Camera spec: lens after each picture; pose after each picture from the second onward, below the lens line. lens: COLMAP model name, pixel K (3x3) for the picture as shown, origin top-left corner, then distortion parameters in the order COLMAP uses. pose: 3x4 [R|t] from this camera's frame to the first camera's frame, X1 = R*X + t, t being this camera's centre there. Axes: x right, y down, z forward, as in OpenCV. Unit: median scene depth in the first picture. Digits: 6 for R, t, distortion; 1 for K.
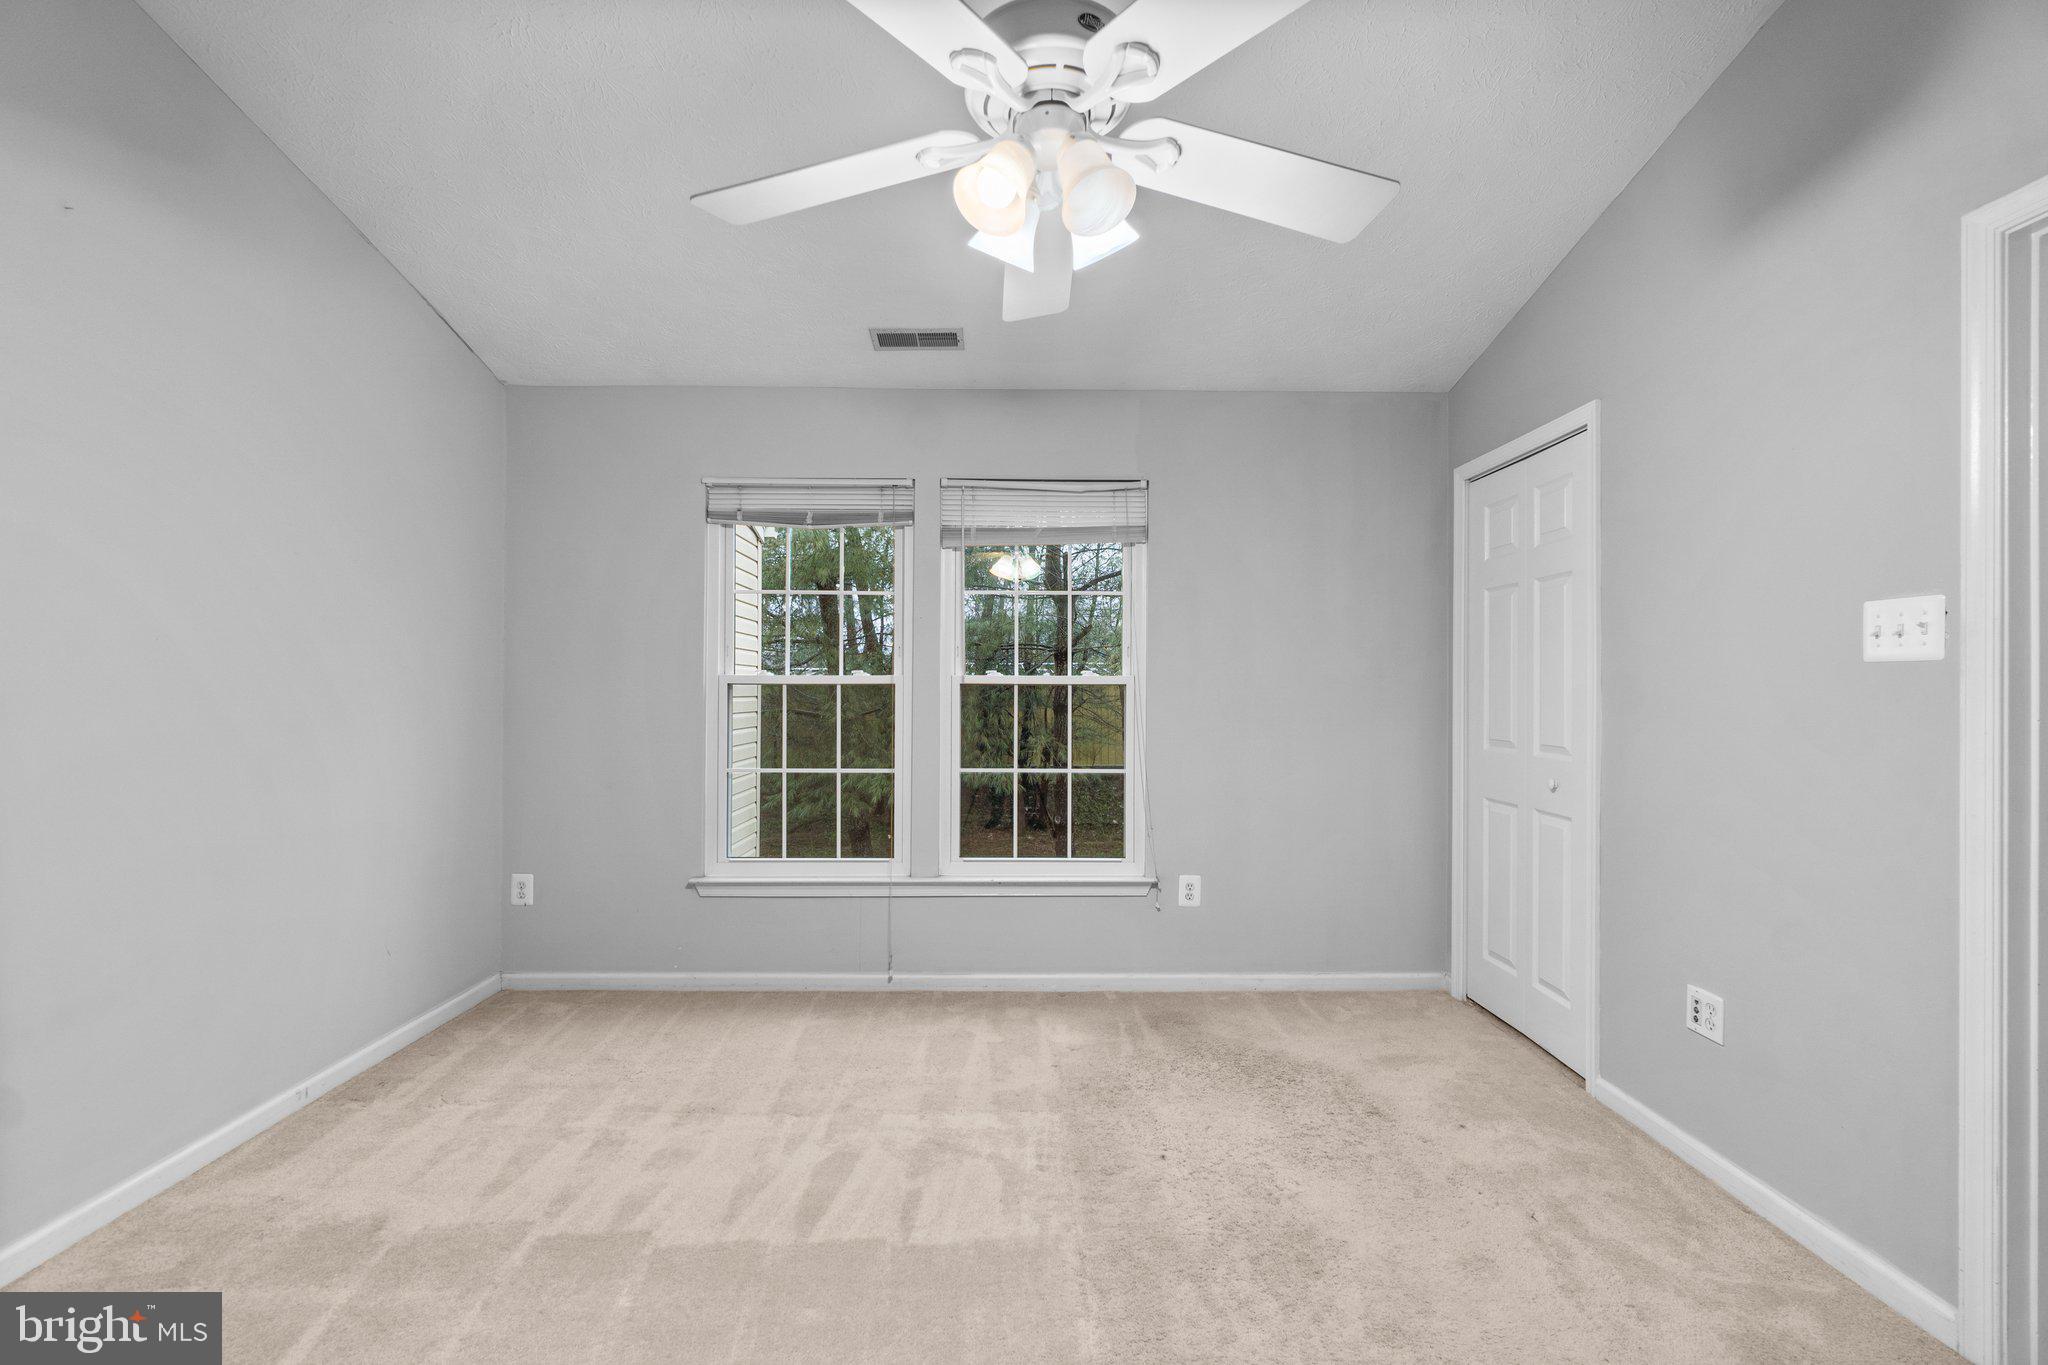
lens RADIAL K [[889.5, 0, 1014.4], [0, 889.5, 677.3], [0, 0, 1]] dist [-0.009410, 0.002296]
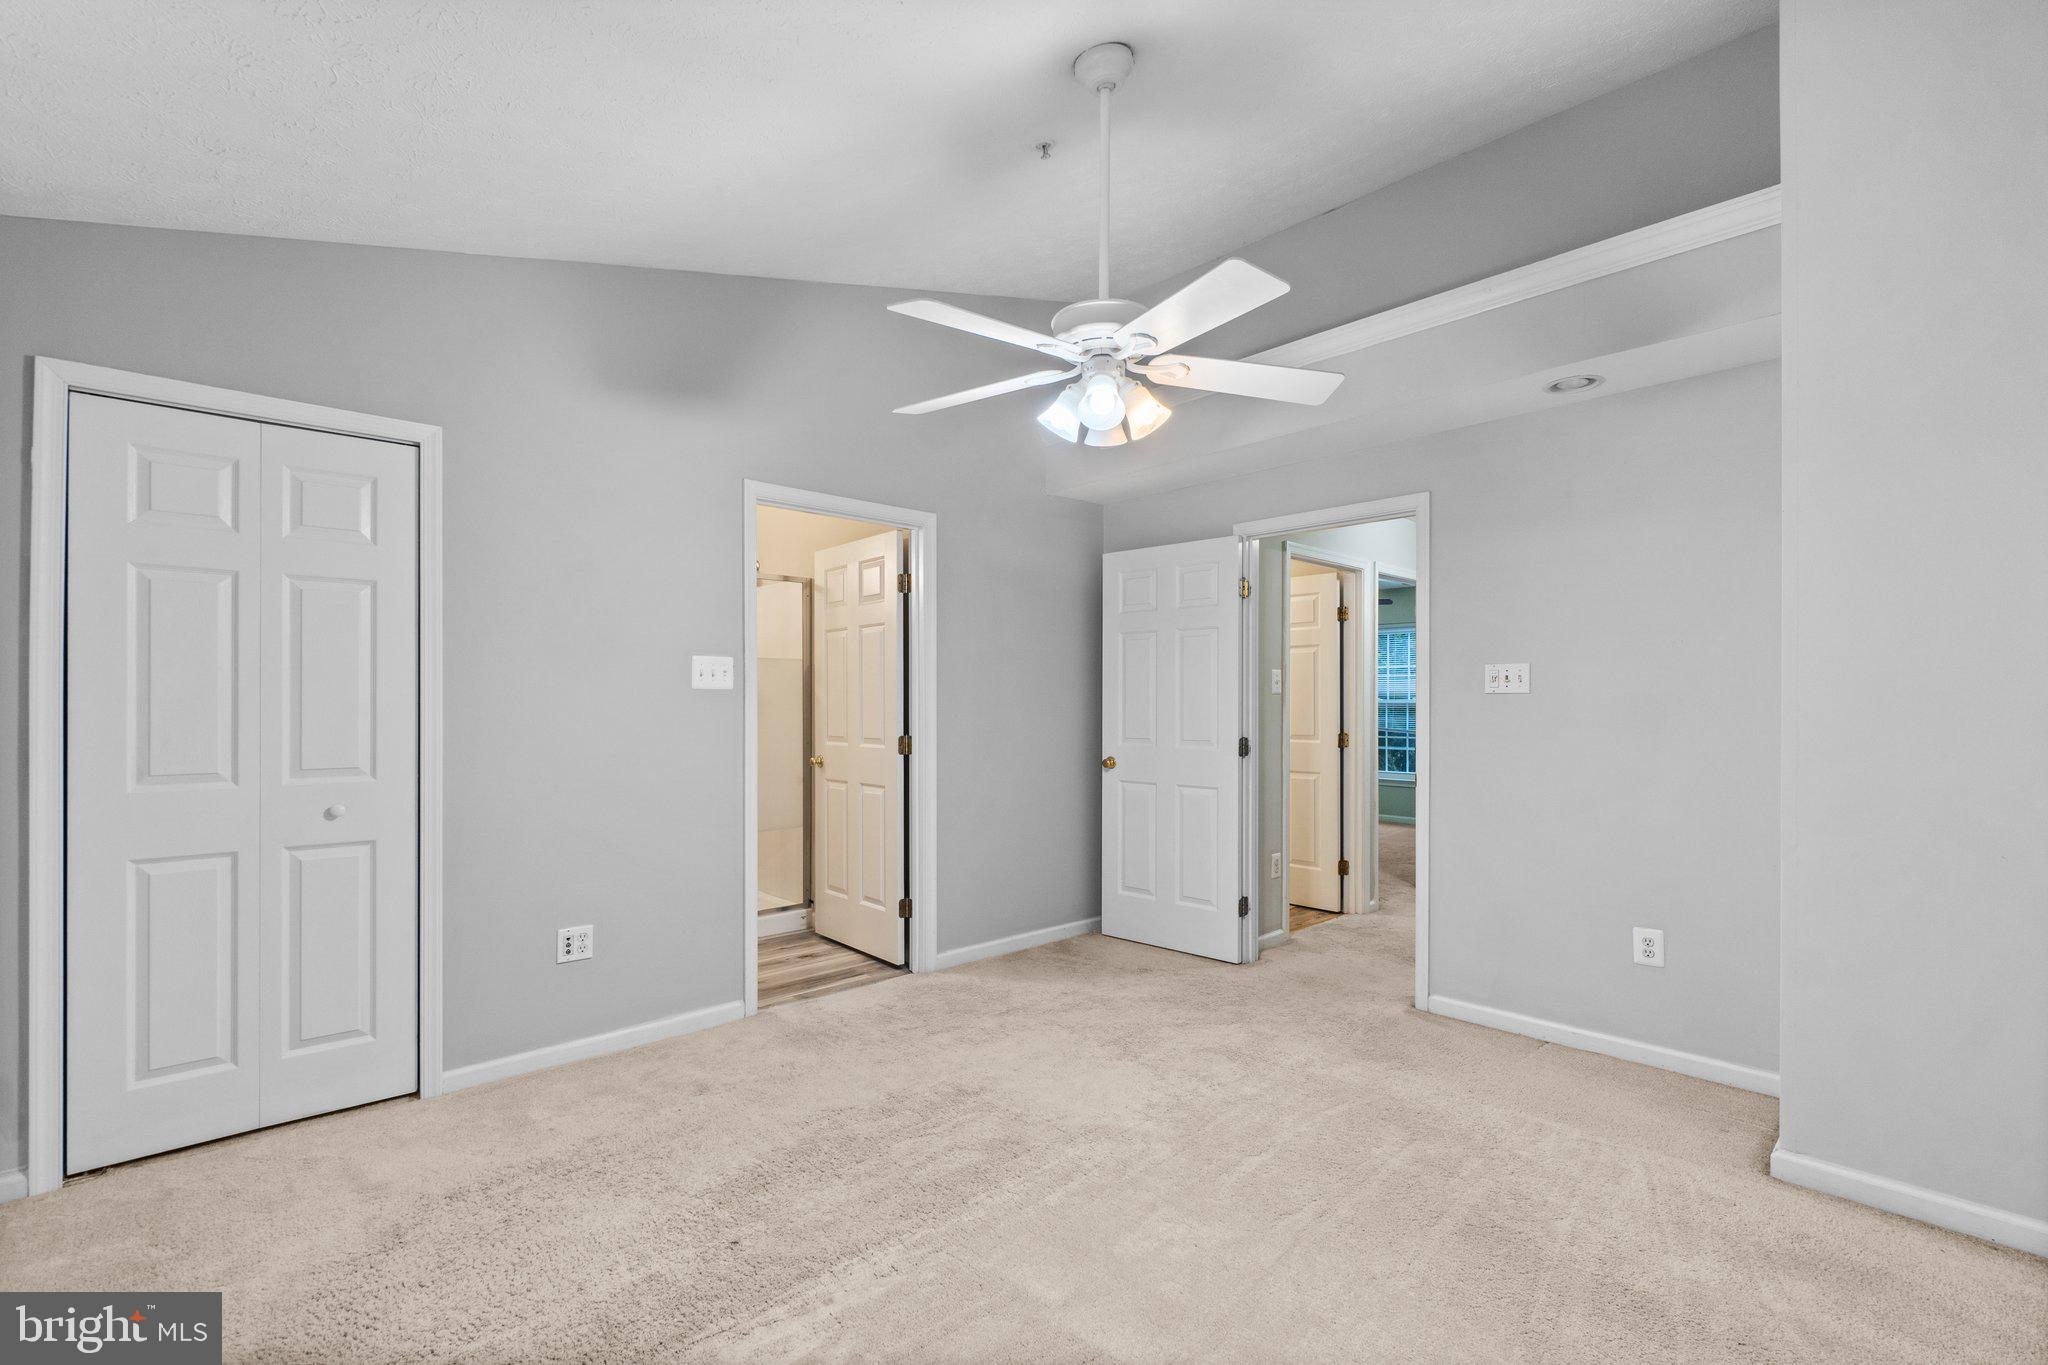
lens RADIAL K [[889.5, 0, 1029.5], [0, 889.5, 696.2], [0, 0, 1]] dist [-0.009410, 0.002296]
pose [[-0.683867, -0.001787, 0.729605, -0.445903], [-0.012053, 0.999888, -0.008848, 0.003022], [-0.729507, -0.014845, -0.683812, 0.928341]]
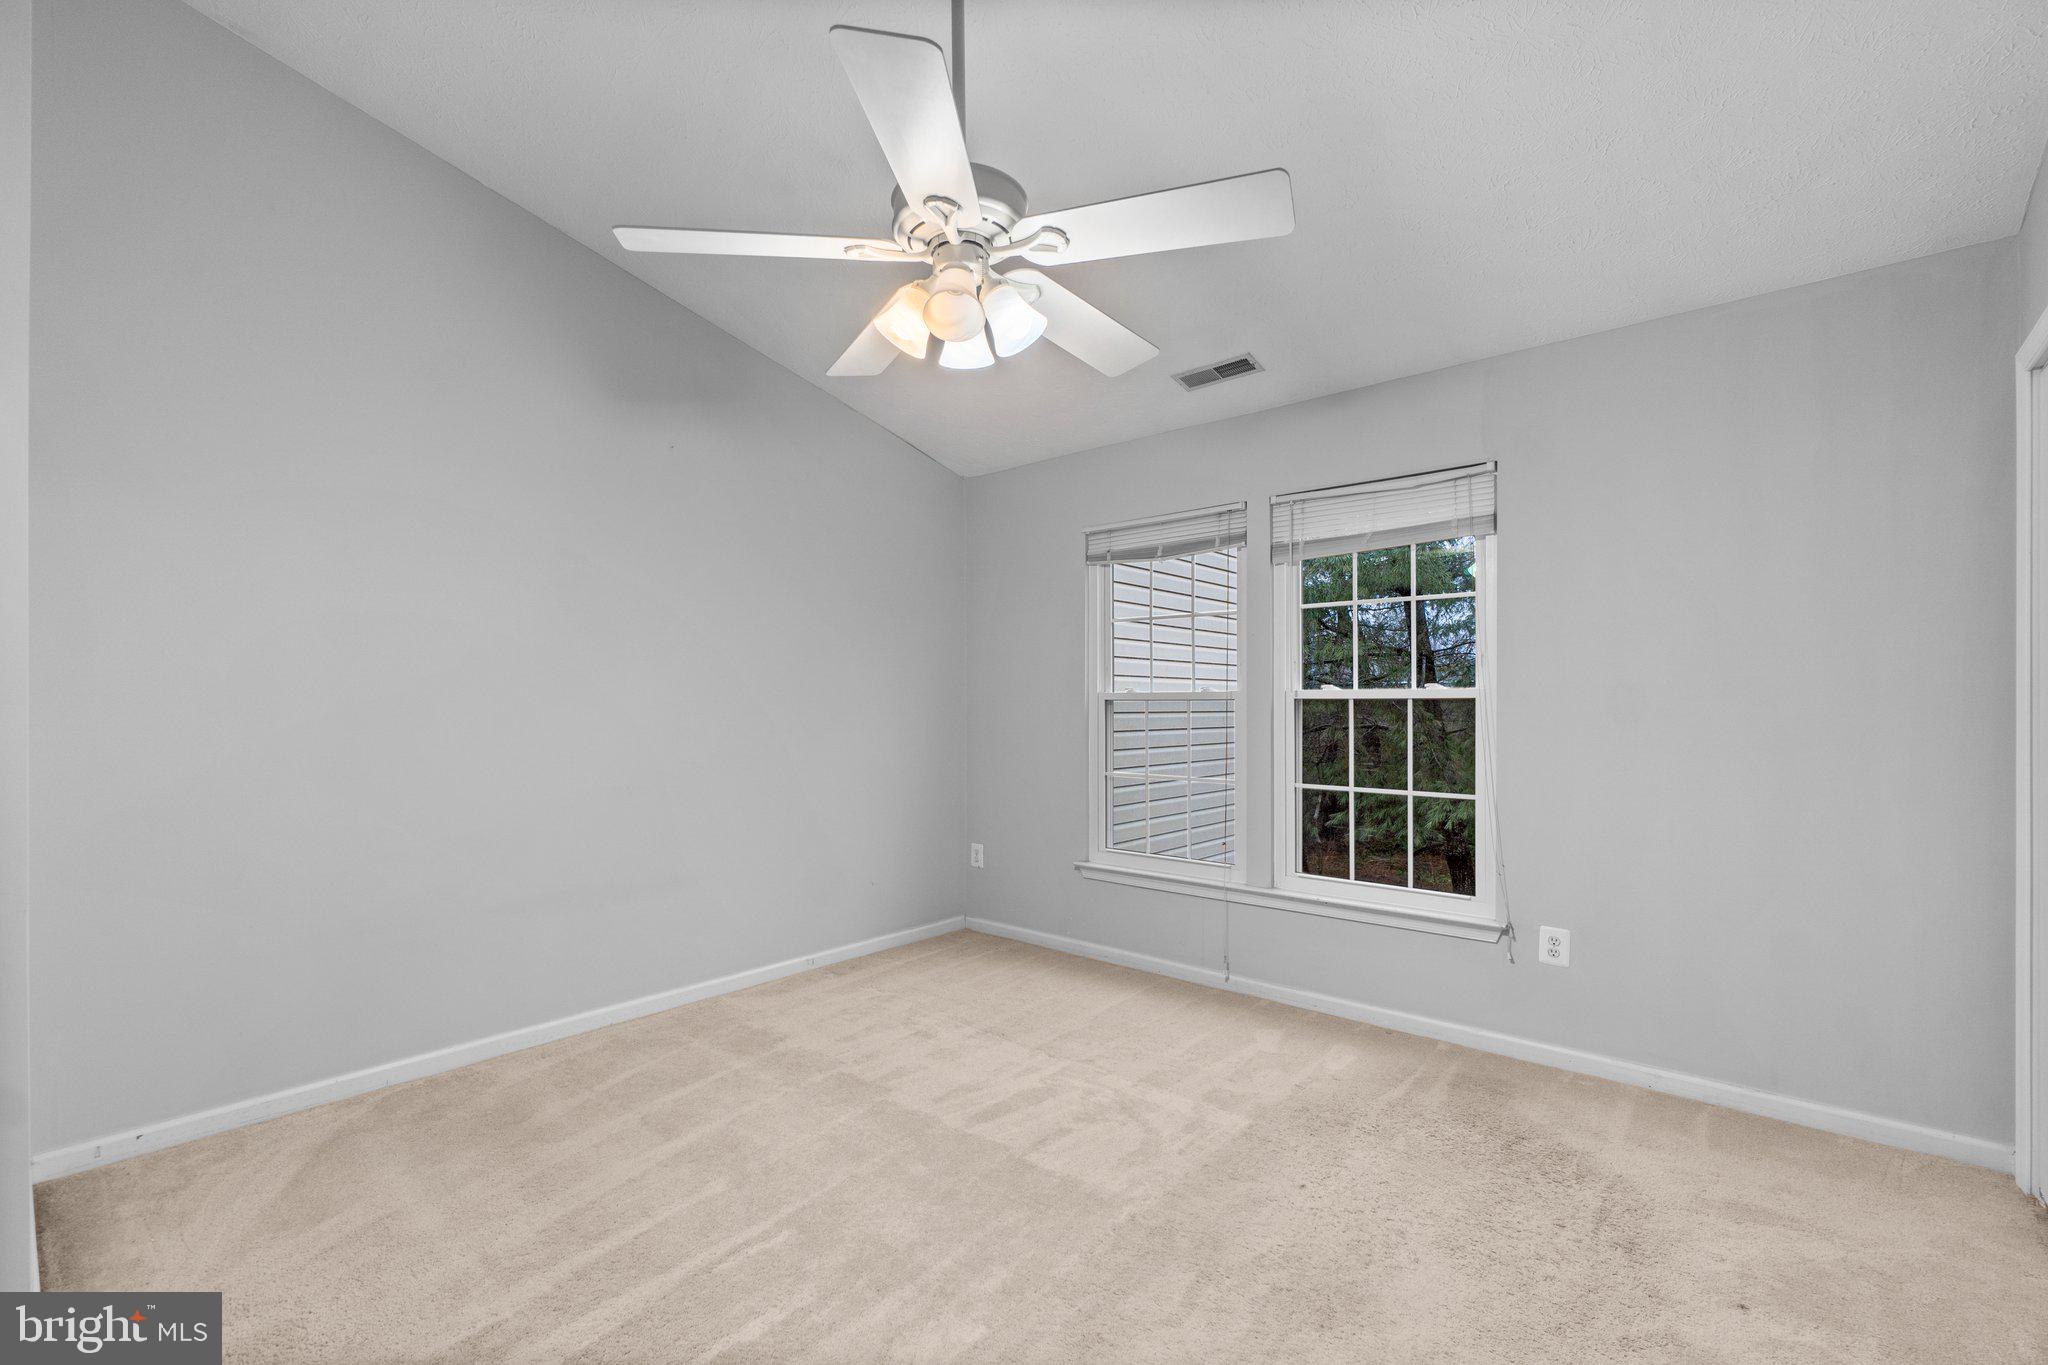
lens RADIAL K [[889.5, 0, 1012.1], [0, 889.5, 697.1], [0, 0, 1]] dist [-0.009410, 0.002296]
pose [[0.741640, -0.008474, -0.670745, 0.391707], [0.011582, 0.999933, 0.000173, 0.001571], [0.670699, -0.007897, 0.741688, 0.048909]]
